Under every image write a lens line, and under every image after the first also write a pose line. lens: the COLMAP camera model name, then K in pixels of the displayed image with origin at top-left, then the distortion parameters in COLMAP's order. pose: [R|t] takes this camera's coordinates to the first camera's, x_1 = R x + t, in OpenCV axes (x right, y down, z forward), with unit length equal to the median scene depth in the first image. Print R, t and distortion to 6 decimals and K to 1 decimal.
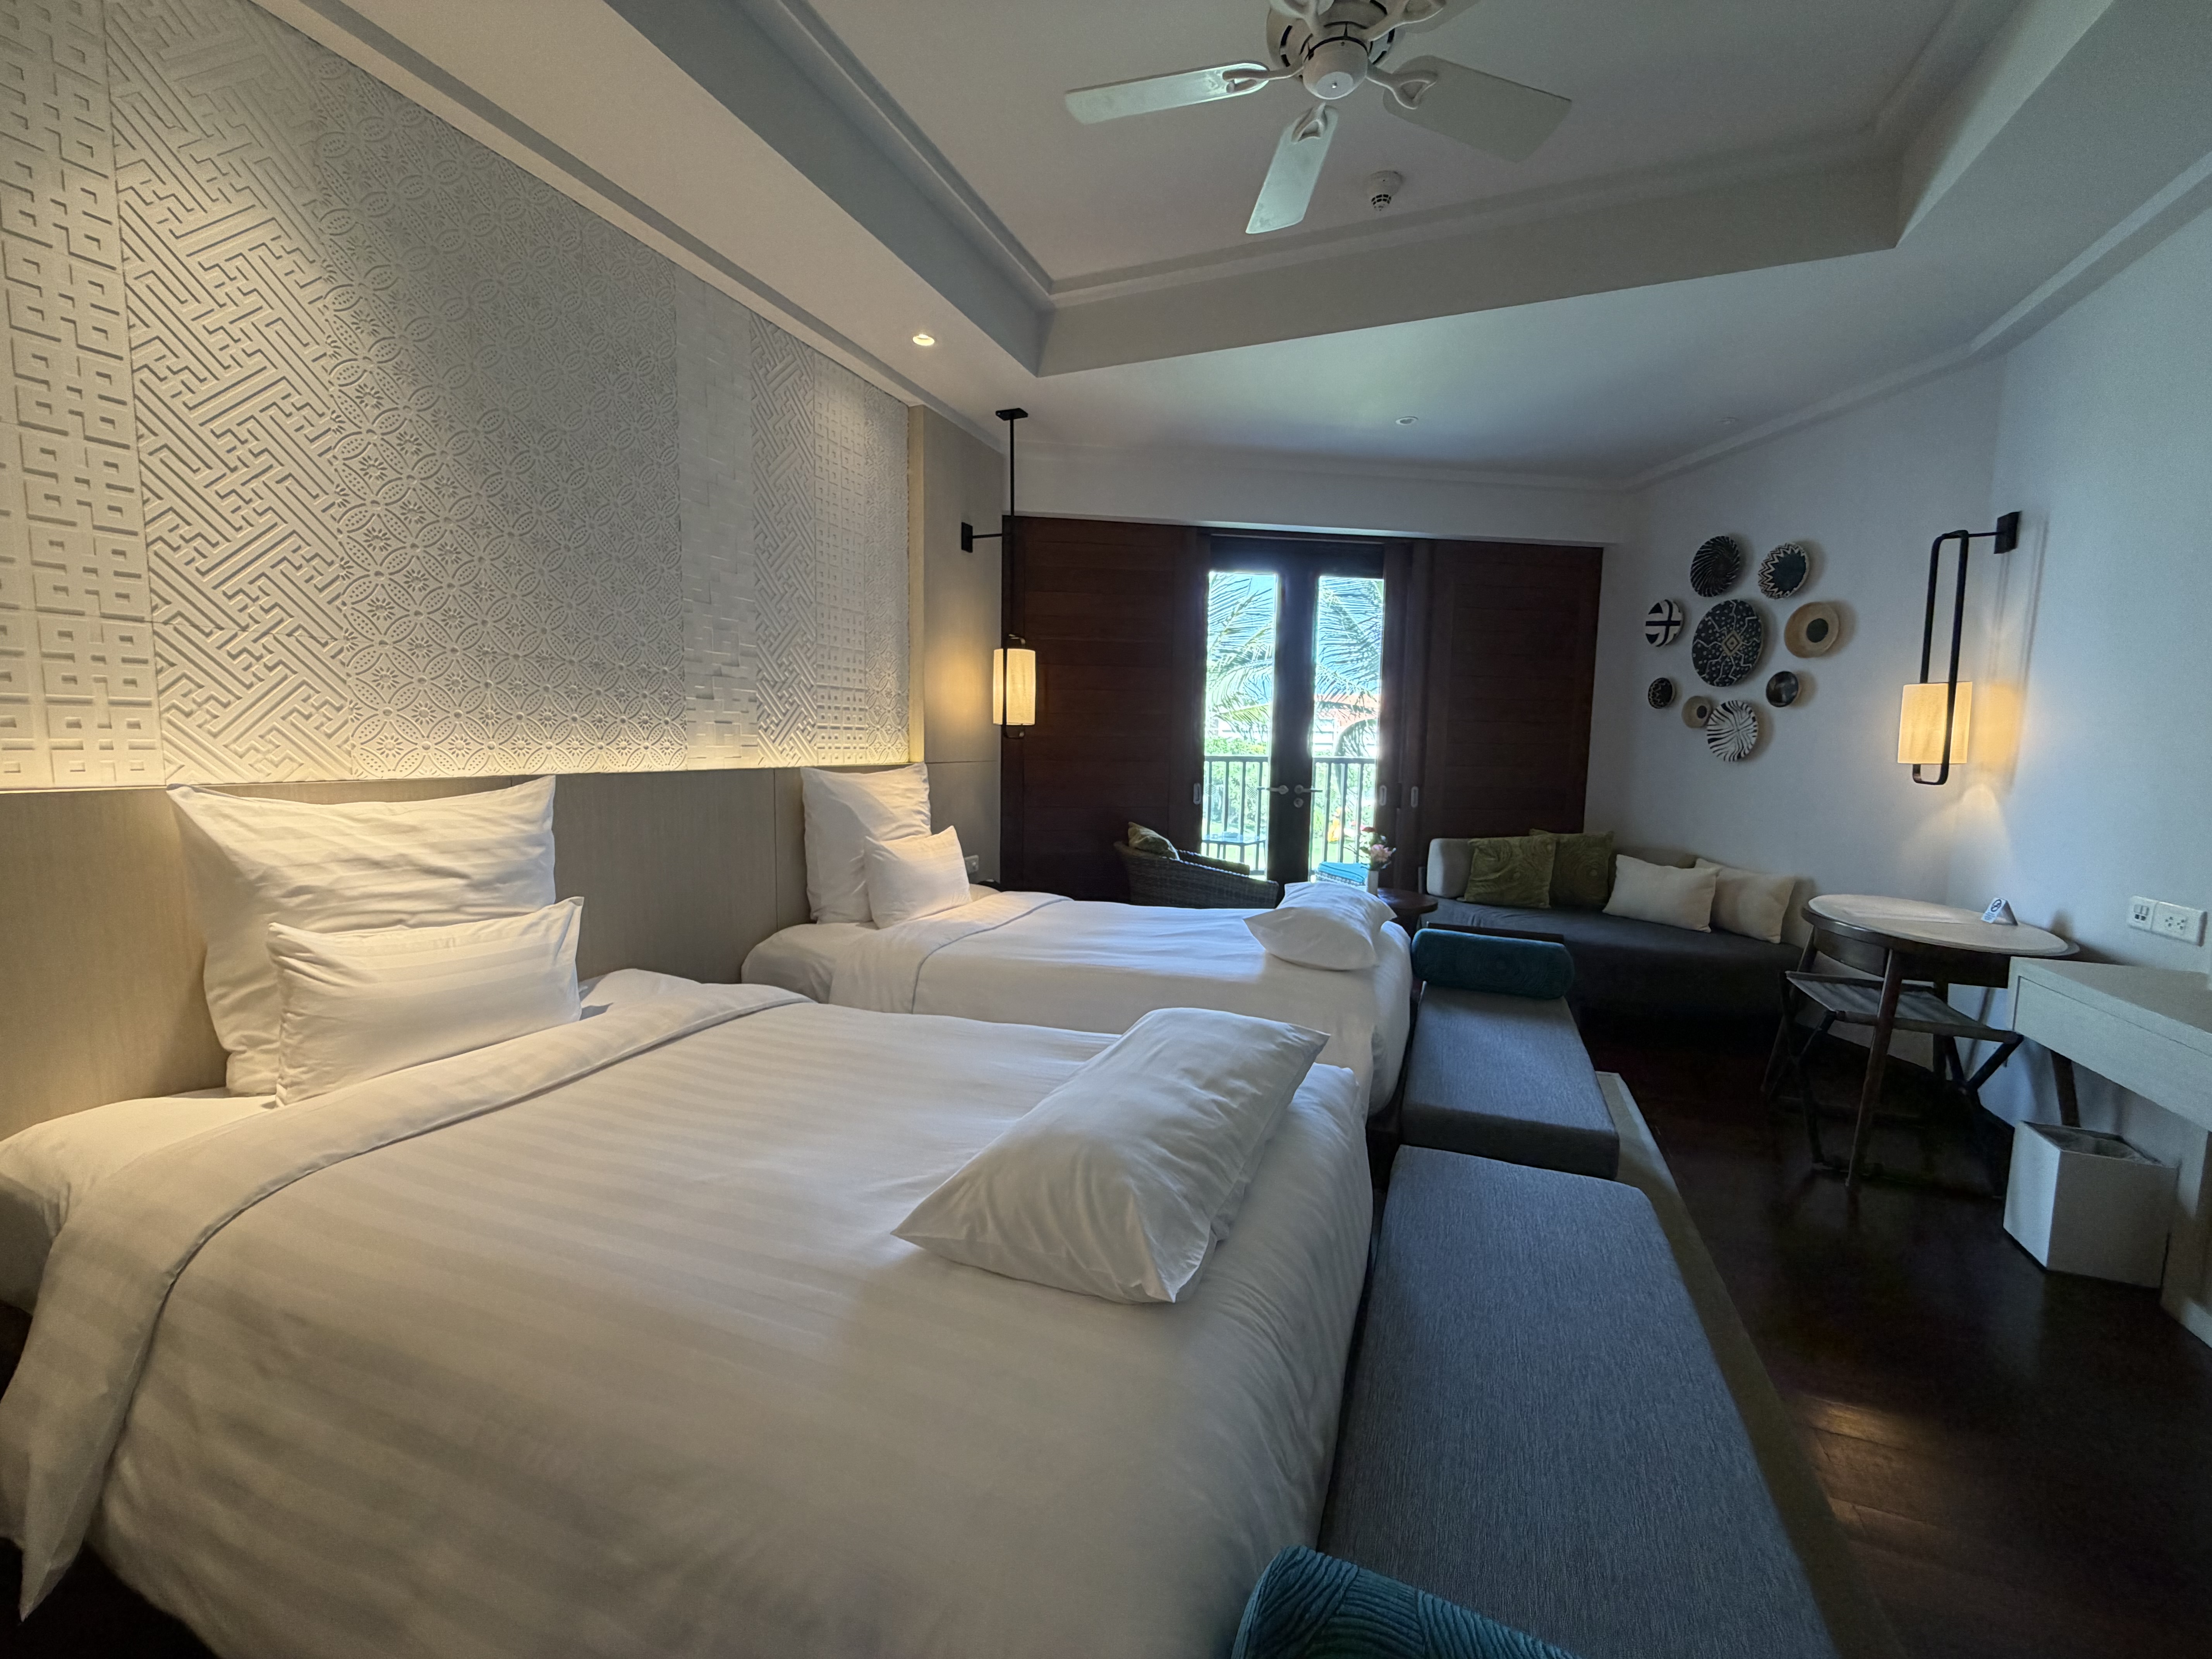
lens RADIAL K [[904.4, 0, 1106.0], [0, 904.4, 829.5], [0, 0, 1]] dist [-0.001167, -0.000091]
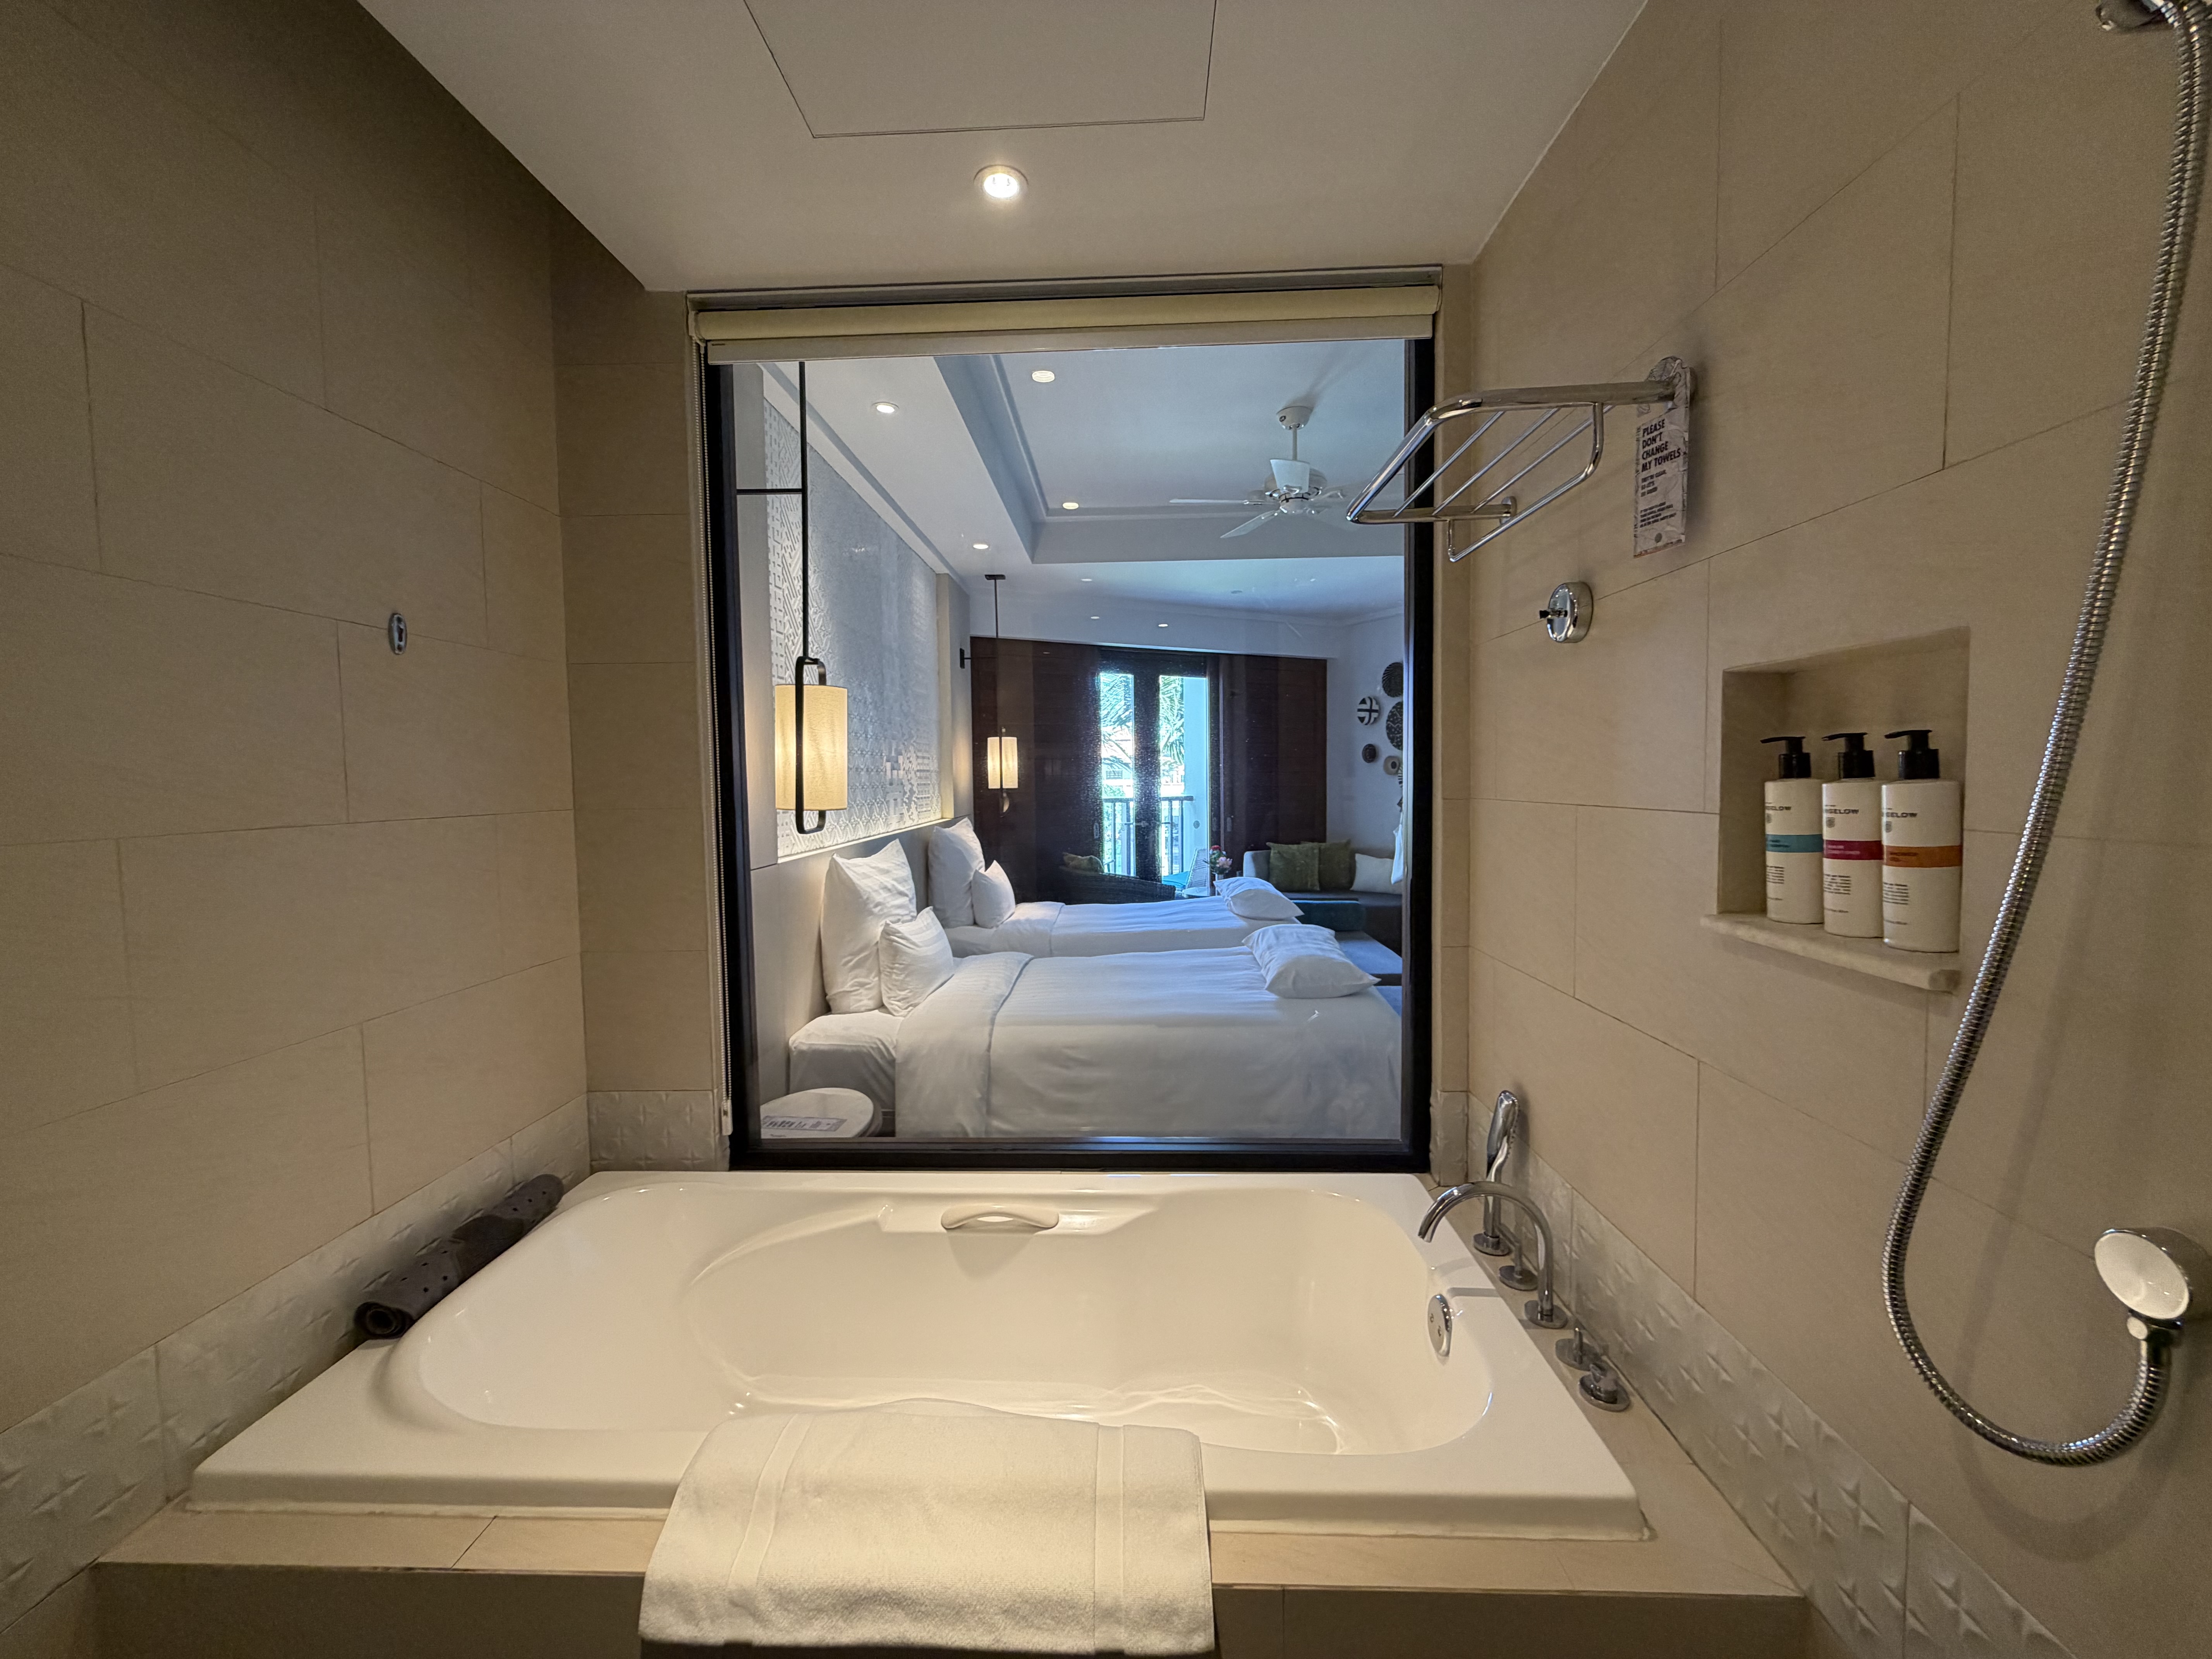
lens RADIAL K [[904.4, 0, 1106.0], [0, 904.4, 829.5], [0, 0, 1]] dist [-0.001167, -0.000091]
pose [[0.937016, -0.051726, 0.345434, -0.403447], [0.063965, 0.997661, -0.024118, -0.004805], [-0.343379, 0.044695, 0.938133, -0.361742]]
